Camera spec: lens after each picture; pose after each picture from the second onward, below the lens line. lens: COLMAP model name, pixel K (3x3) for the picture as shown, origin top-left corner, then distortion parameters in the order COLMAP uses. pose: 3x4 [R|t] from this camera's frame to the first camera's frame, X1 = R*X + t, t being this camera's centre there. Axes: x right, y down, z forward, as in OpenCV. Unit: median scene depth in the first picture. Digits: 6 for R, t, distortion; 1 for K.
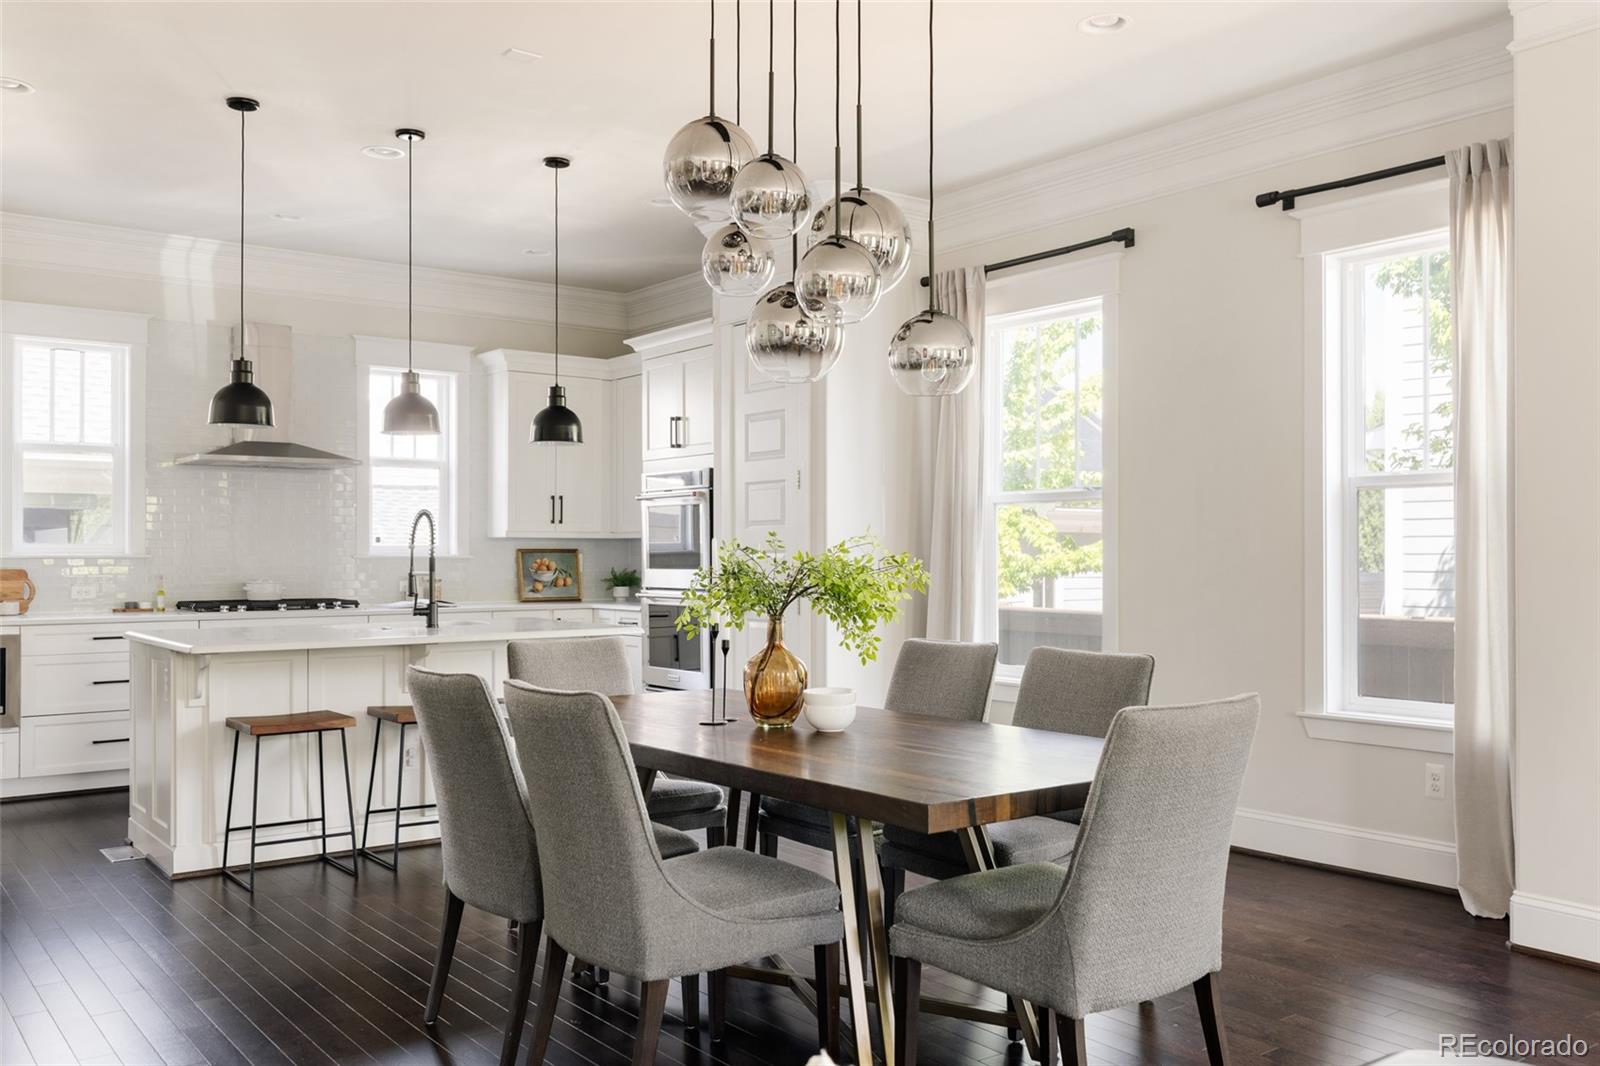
lens RADIAL K [[1343.5, 0, 798.7], [0, 1343.5, 543.9], [0, 0, 1]] dist [0.006226, -0.008913]
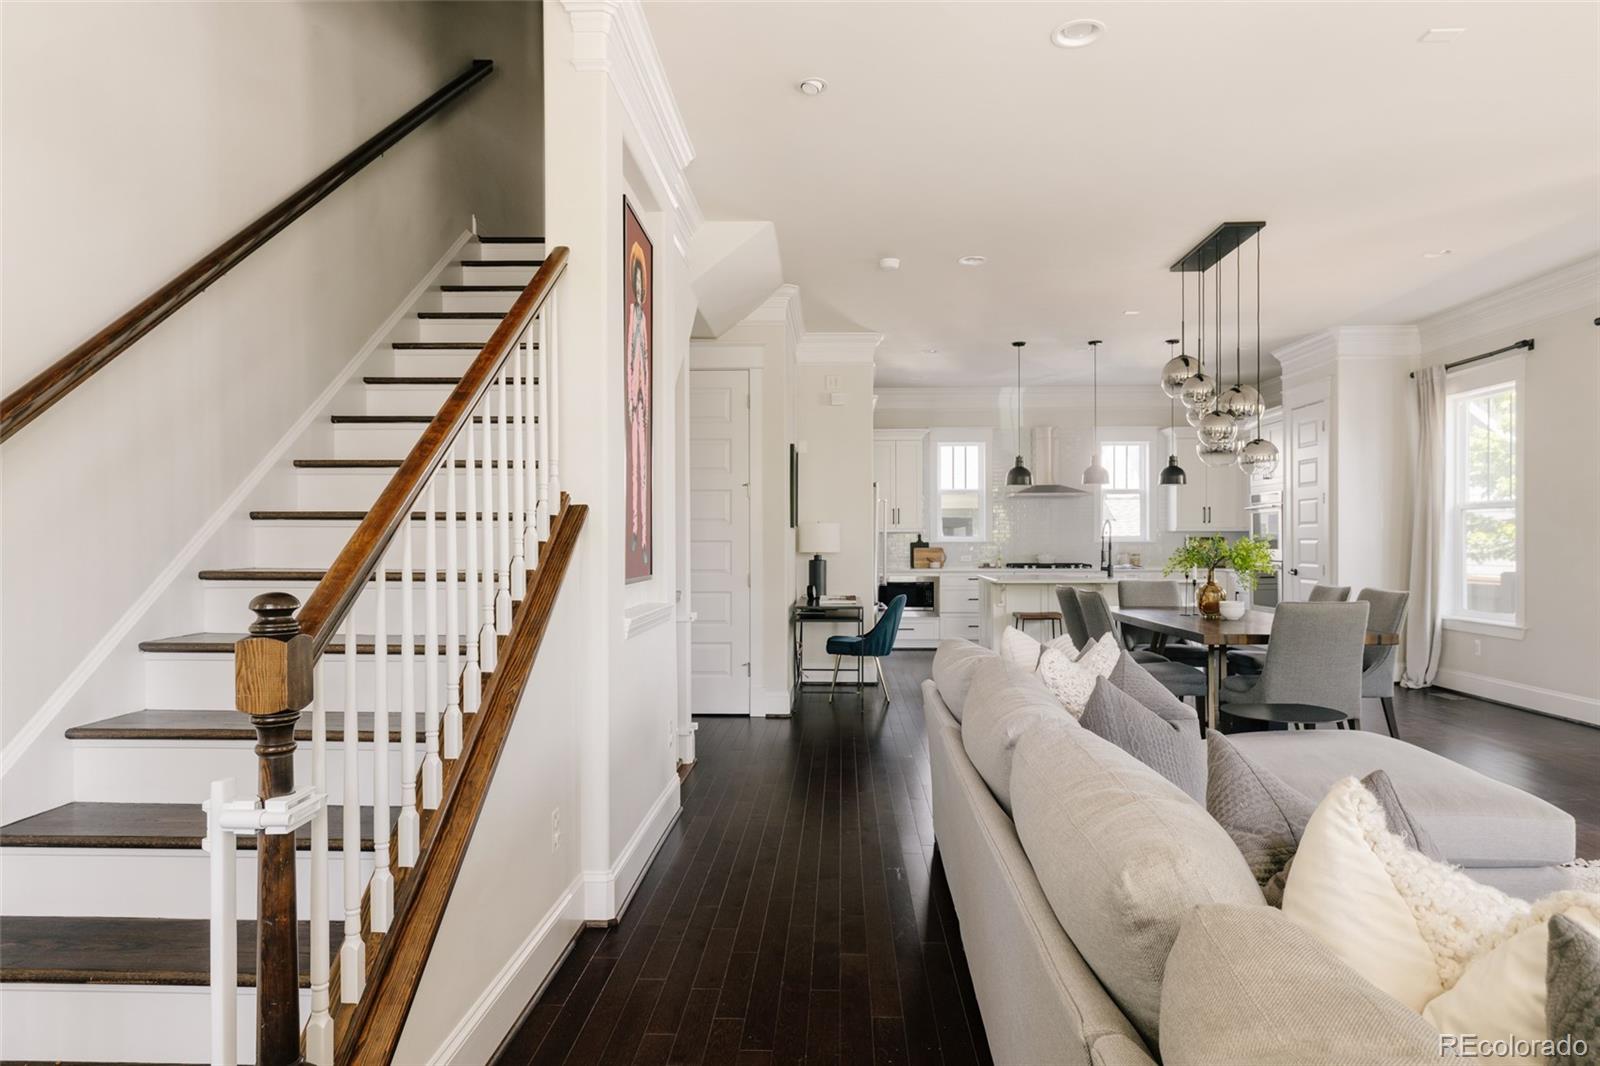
lens RADIAL K [[1092.7, 0, 799.9], [0, 1092.7, 538.0], [0, 0, 1]] dist [-0.003319, -0.000249]
pose [[0.778066, -0.001382, -0.628182, 0.369605], [0.007032, 0.999954, 0.006509, -0.010435], [0.628144, -0.009482, 0.778040, -0.543910]]
